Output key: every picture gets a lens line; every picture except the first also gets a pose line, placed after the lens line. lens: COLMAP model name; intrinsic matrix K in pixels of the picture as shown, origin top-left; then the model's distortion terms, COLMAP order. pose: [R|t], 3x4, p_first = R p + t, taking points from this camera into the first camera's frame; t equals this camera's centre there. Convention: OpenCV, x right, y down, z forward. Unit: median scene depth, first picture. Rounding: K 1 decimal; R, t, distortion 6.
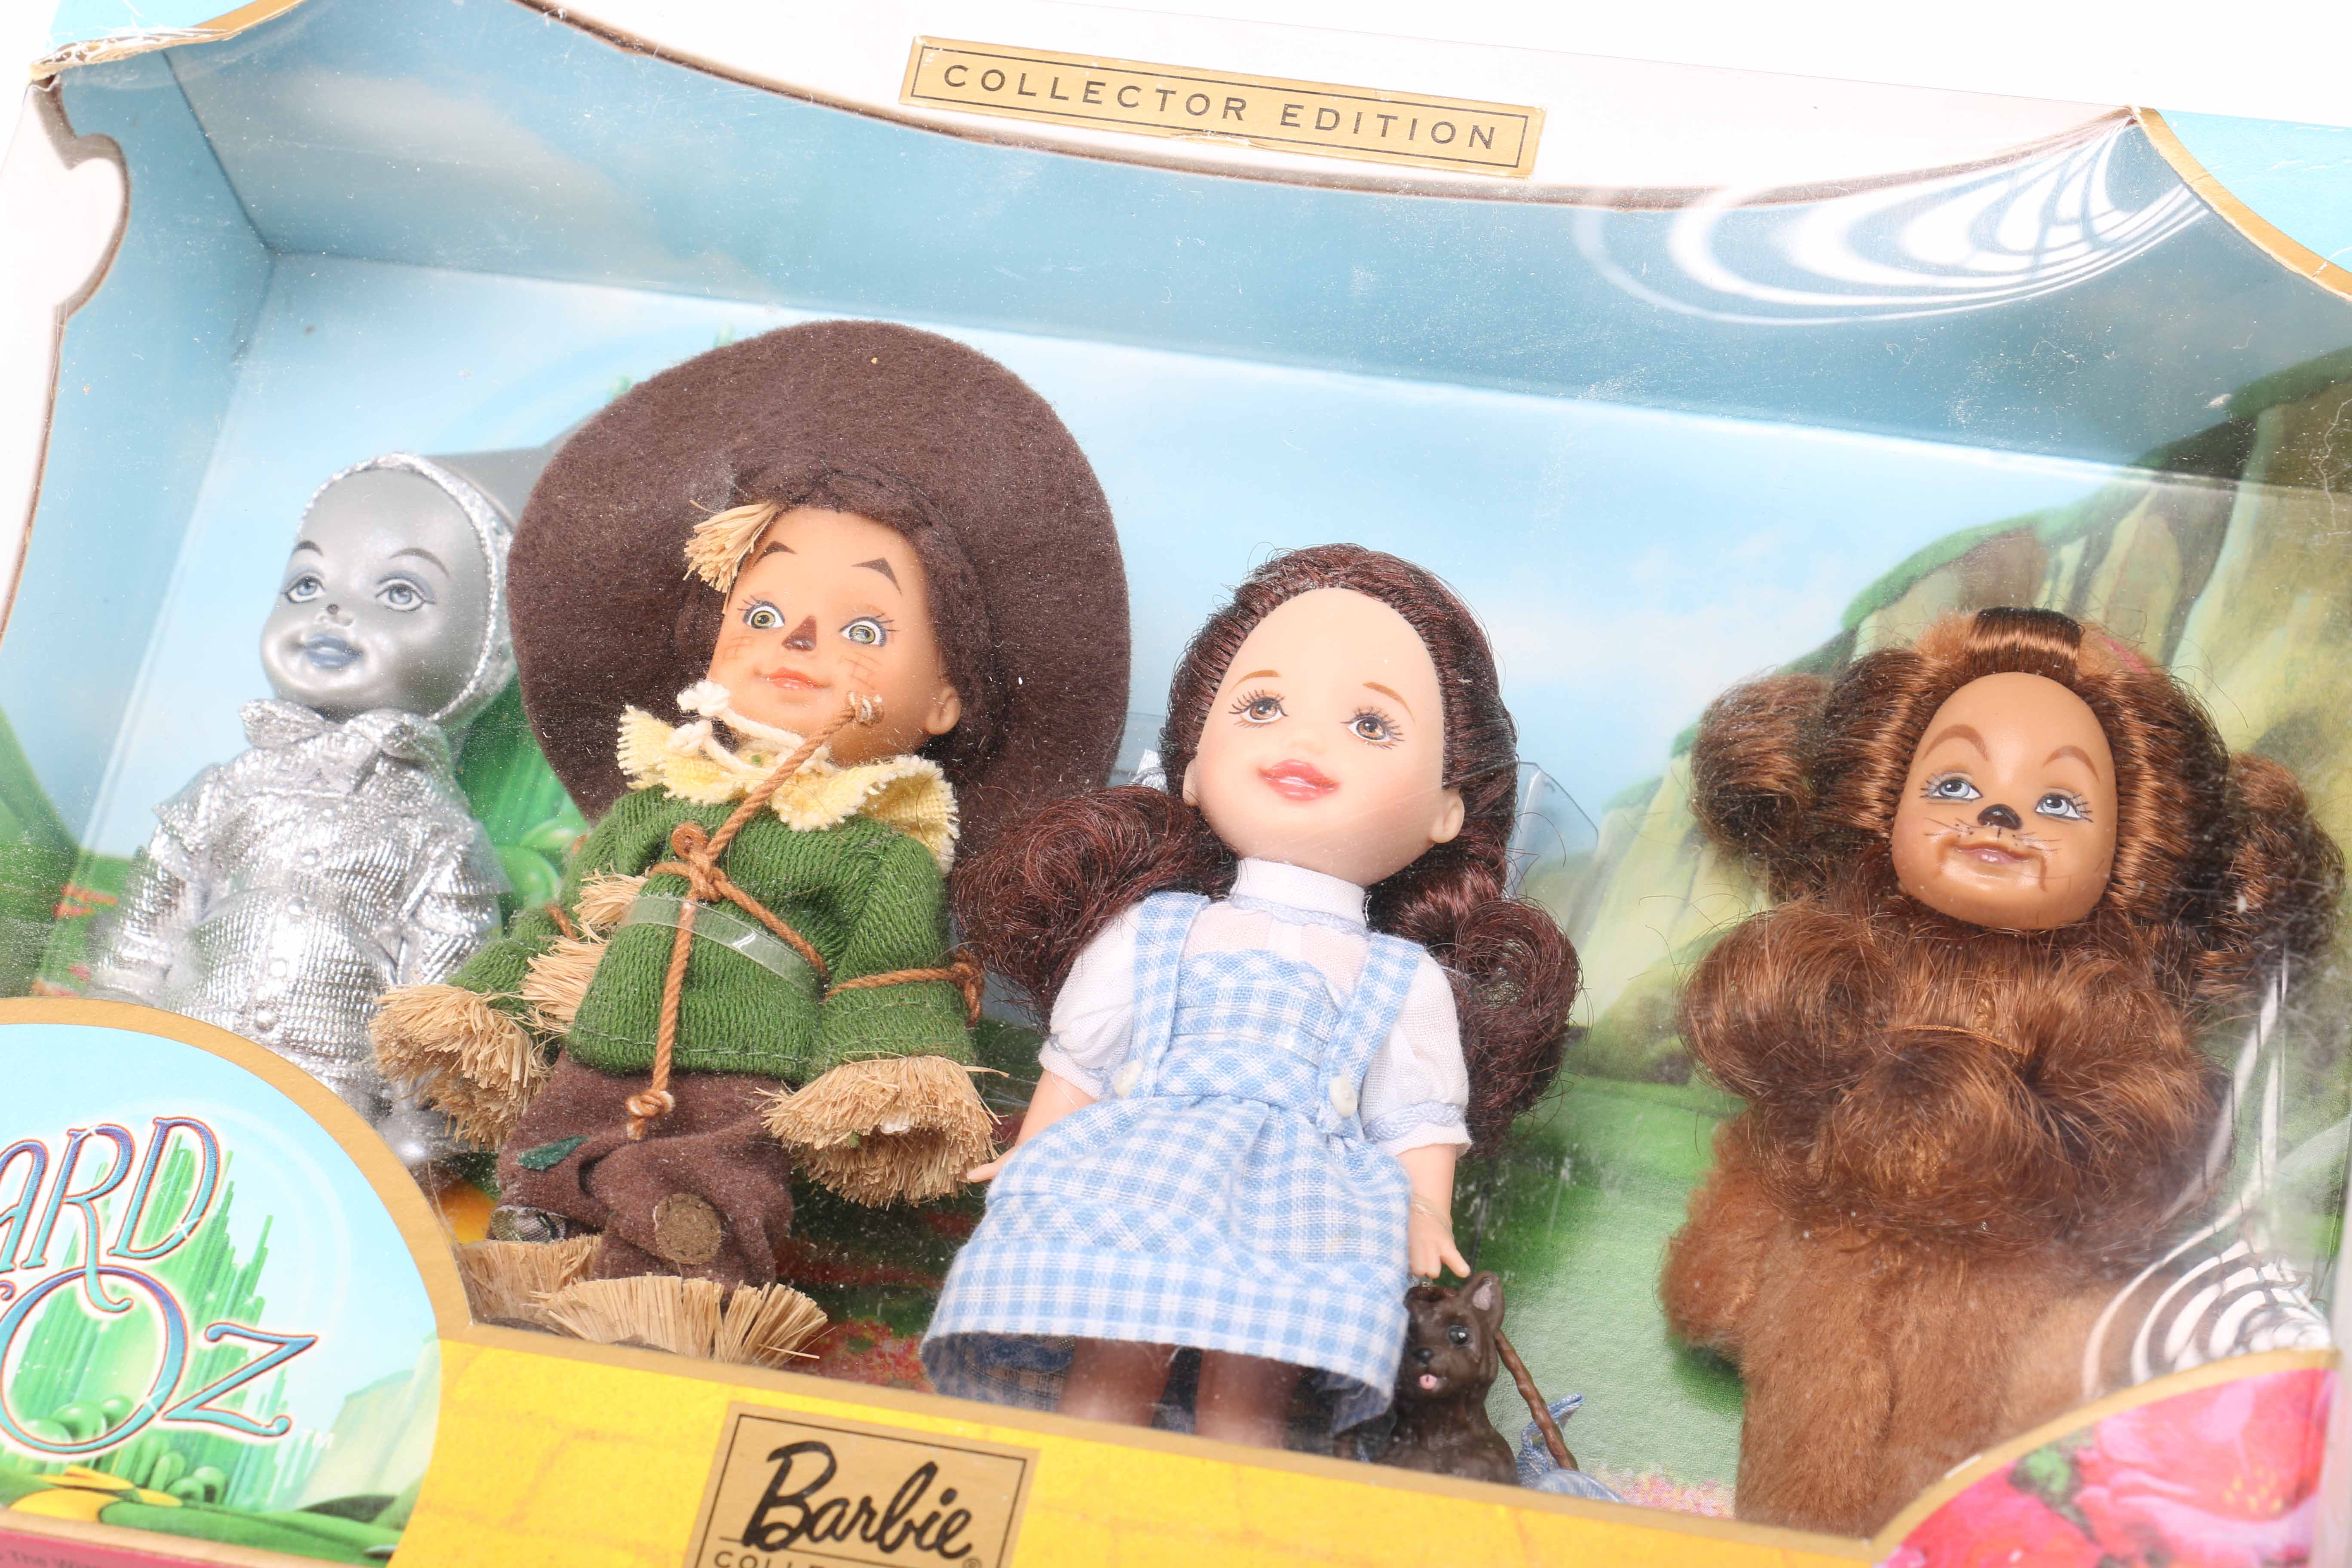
lens RADIAL K [[5875.6, 0, 1176.0], [0, 5875.6, 784.0], [0, 0, 1]] dist [0.128985, 0.760434]
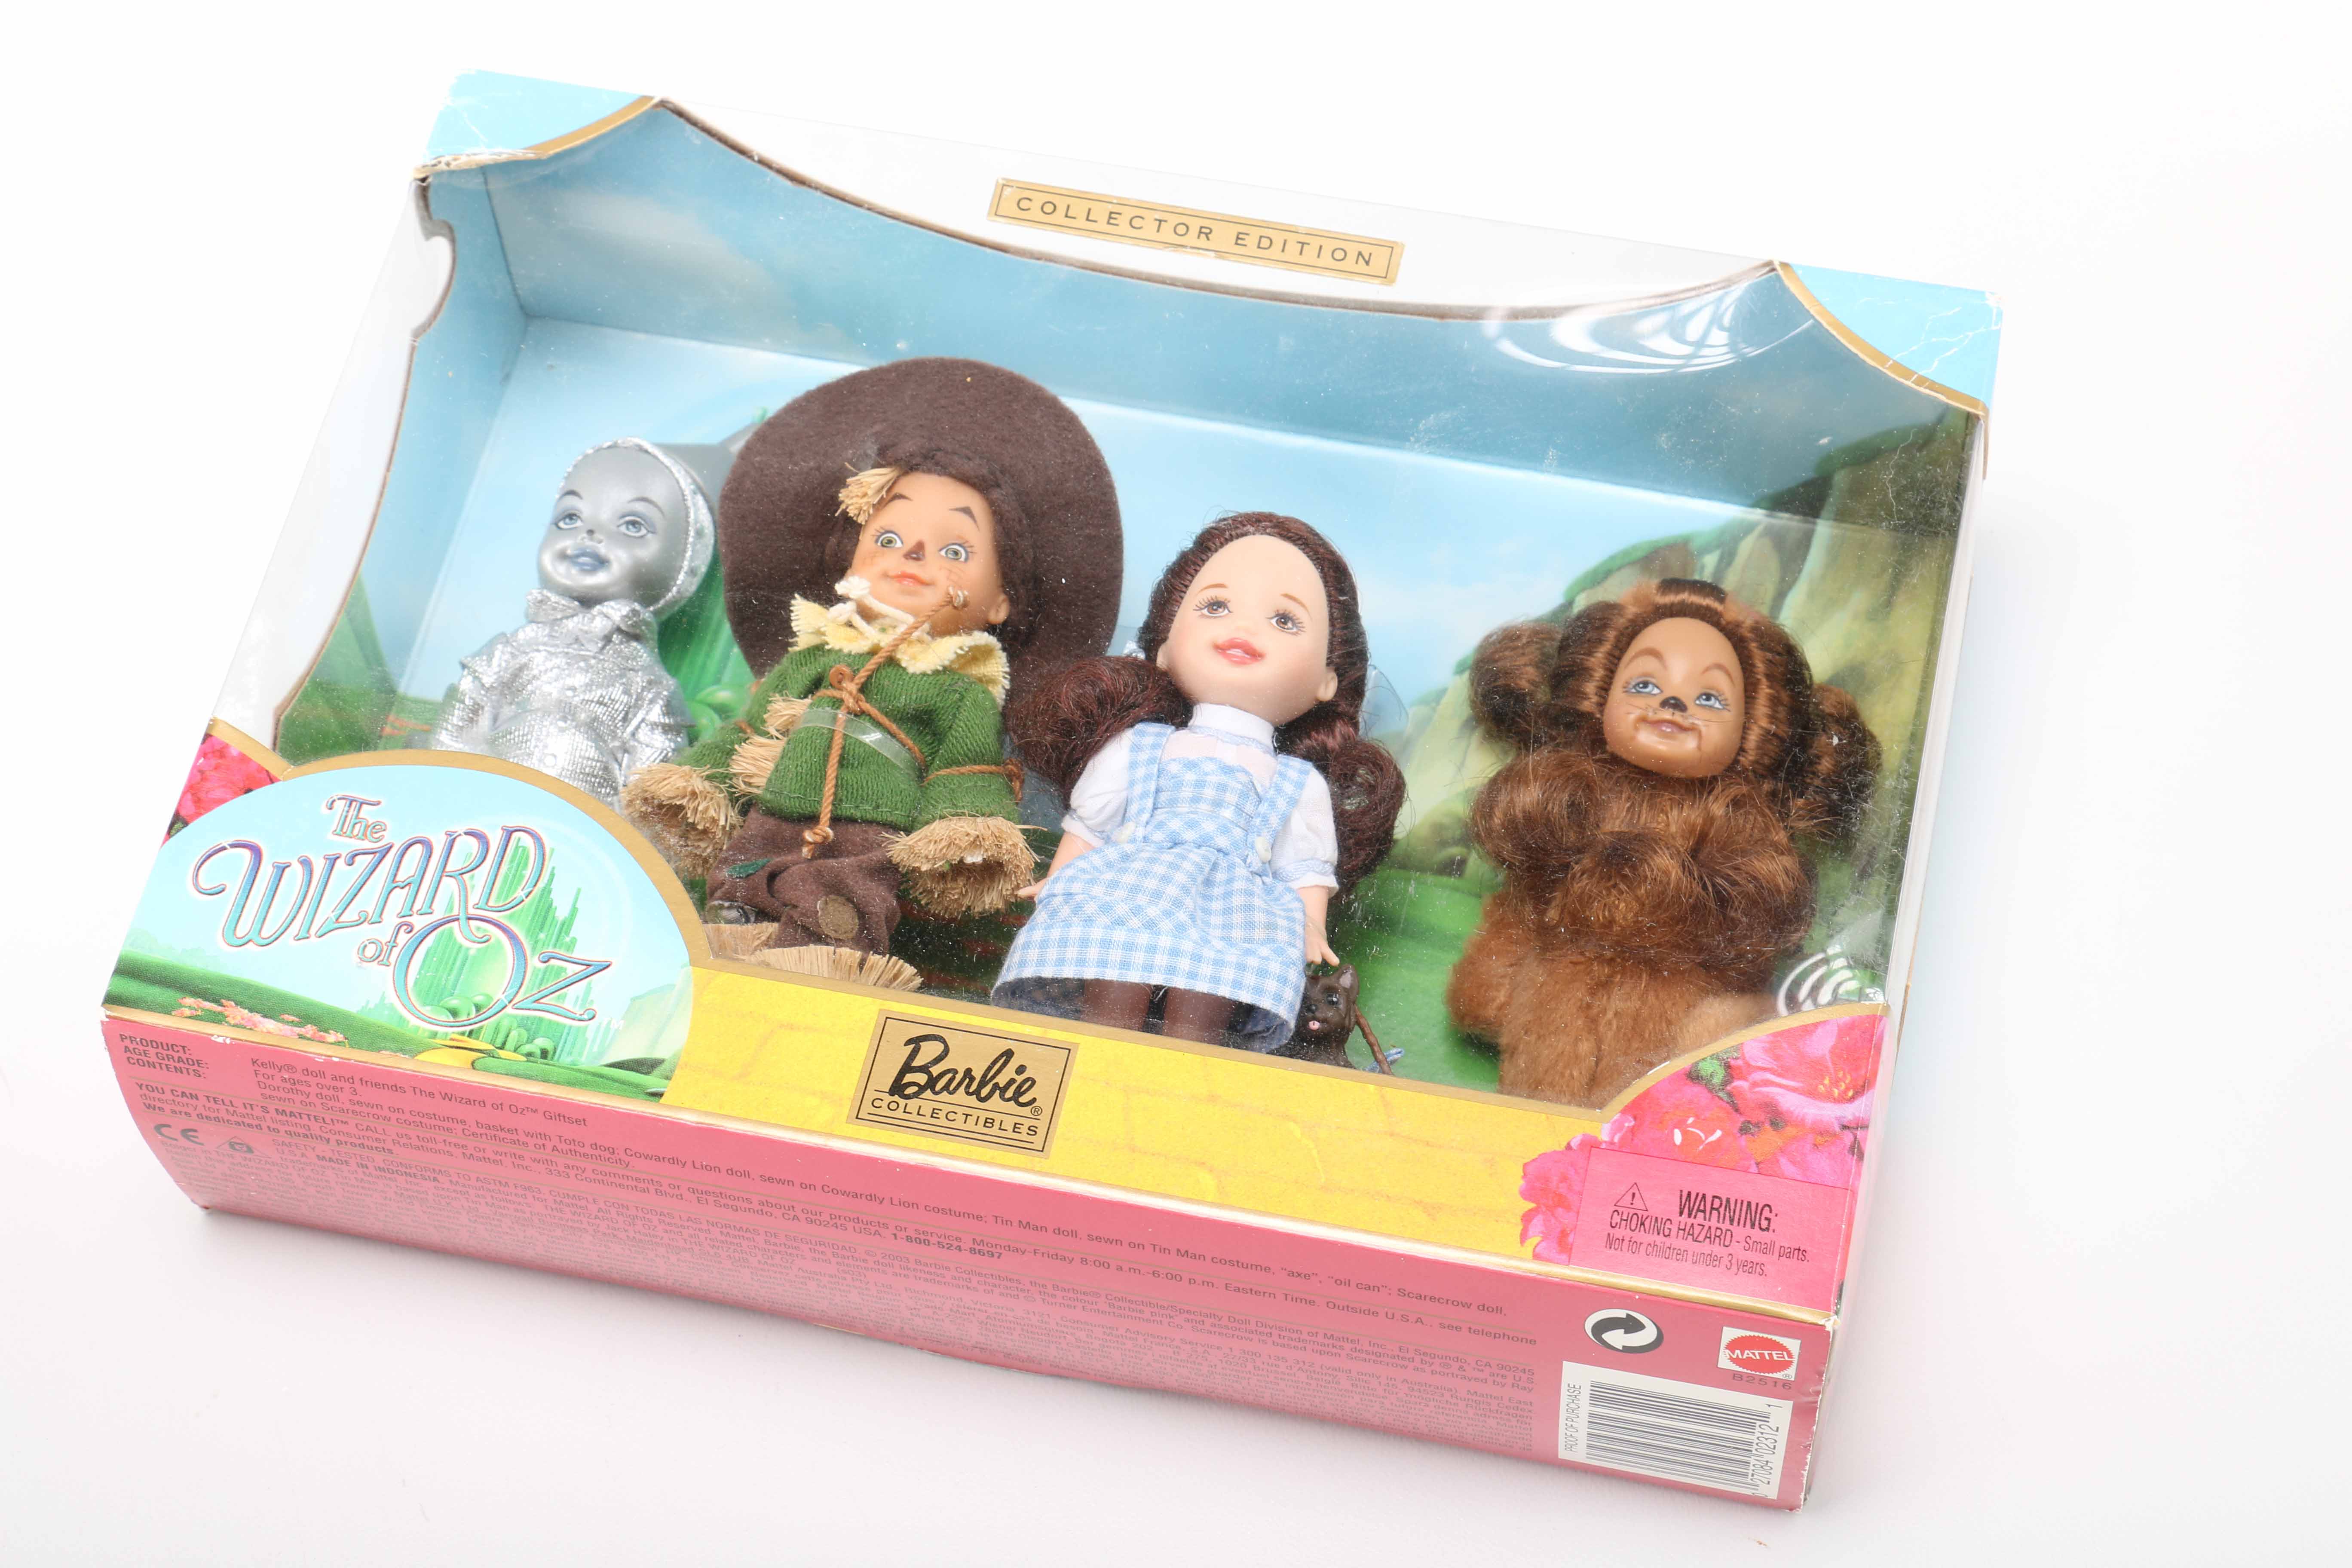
lens RADIAL K [[4749.7, 0, 1176.0], [0, 4749.7, 784.0], [0, 0, 1]] dist [0.120945, 0.127524]
pose [[0.995402, 0.048213, 0.082773, -0.098524], [-0.043904, 0.997623, -0.053104, 0.102006], [-0.085136, 0.049226, 0.995153, -0.257600]]
